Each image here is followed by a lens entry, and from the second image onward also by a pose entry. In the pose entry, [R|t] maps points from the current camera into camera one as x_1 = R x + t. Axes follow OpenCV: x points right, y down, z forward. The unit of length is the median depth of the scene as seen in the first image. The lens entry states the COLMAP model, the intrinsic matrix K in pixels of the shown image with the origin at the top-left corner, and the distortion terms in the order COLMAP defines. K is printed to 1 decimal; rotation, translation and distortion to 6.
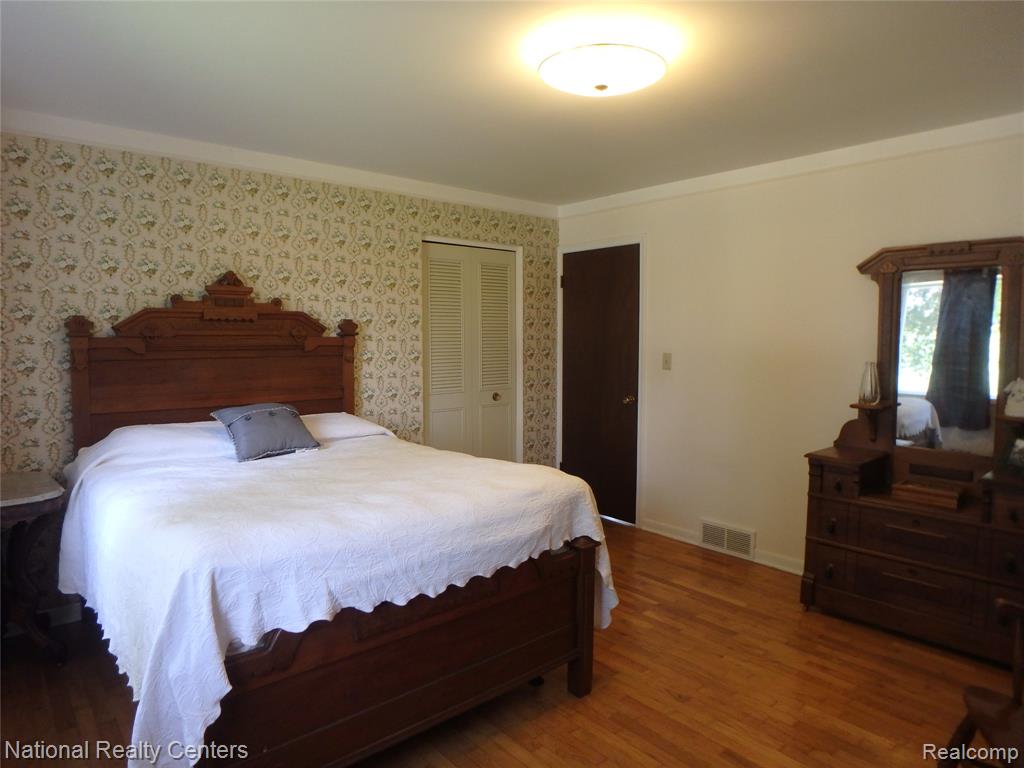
lens RADIAL K [[631.0, 0, 520.0], [0, 631.0, 376.9], [0, 0, 1]] dist [-0.032443, -0.005358]
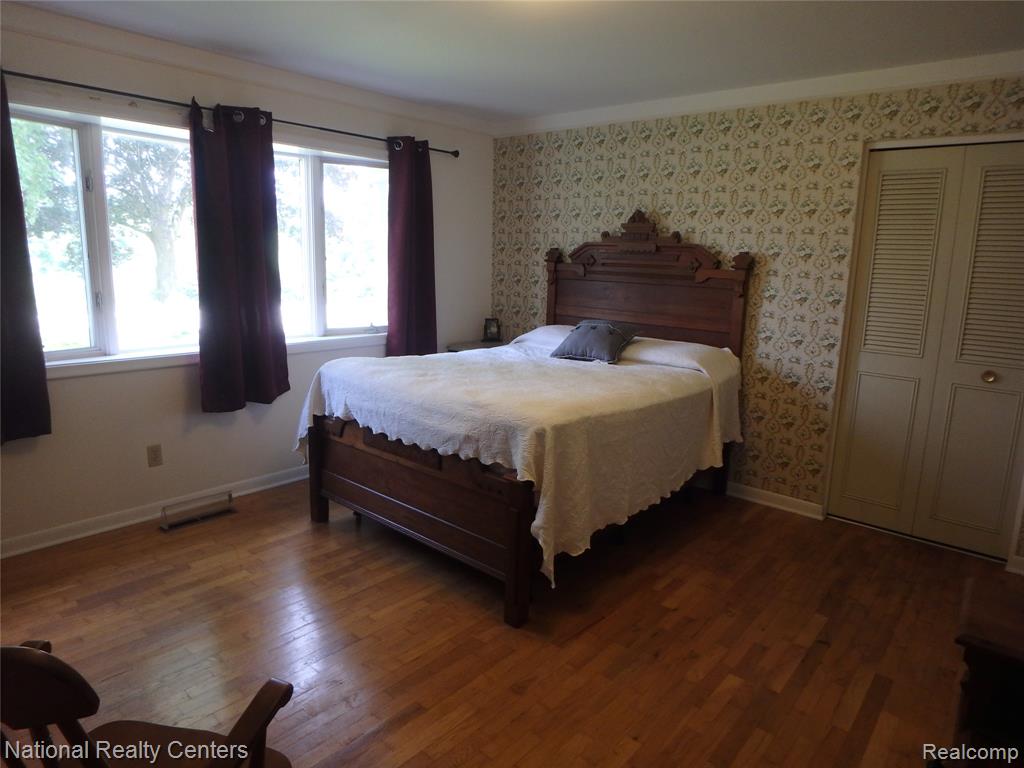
lens RADIAL K [[631.0, 0, 522.8], [0, 631.0, 387.3], [0, 0, 1]] dist [-0.032443, -0.005358]
pose [[0.147075, 0.197879, -0.969130, 0.671729], [-0.102936, 0.977527, 0.183972, -0.033002], [0.983755, 0.072701, 0.164139, 0.556030]]
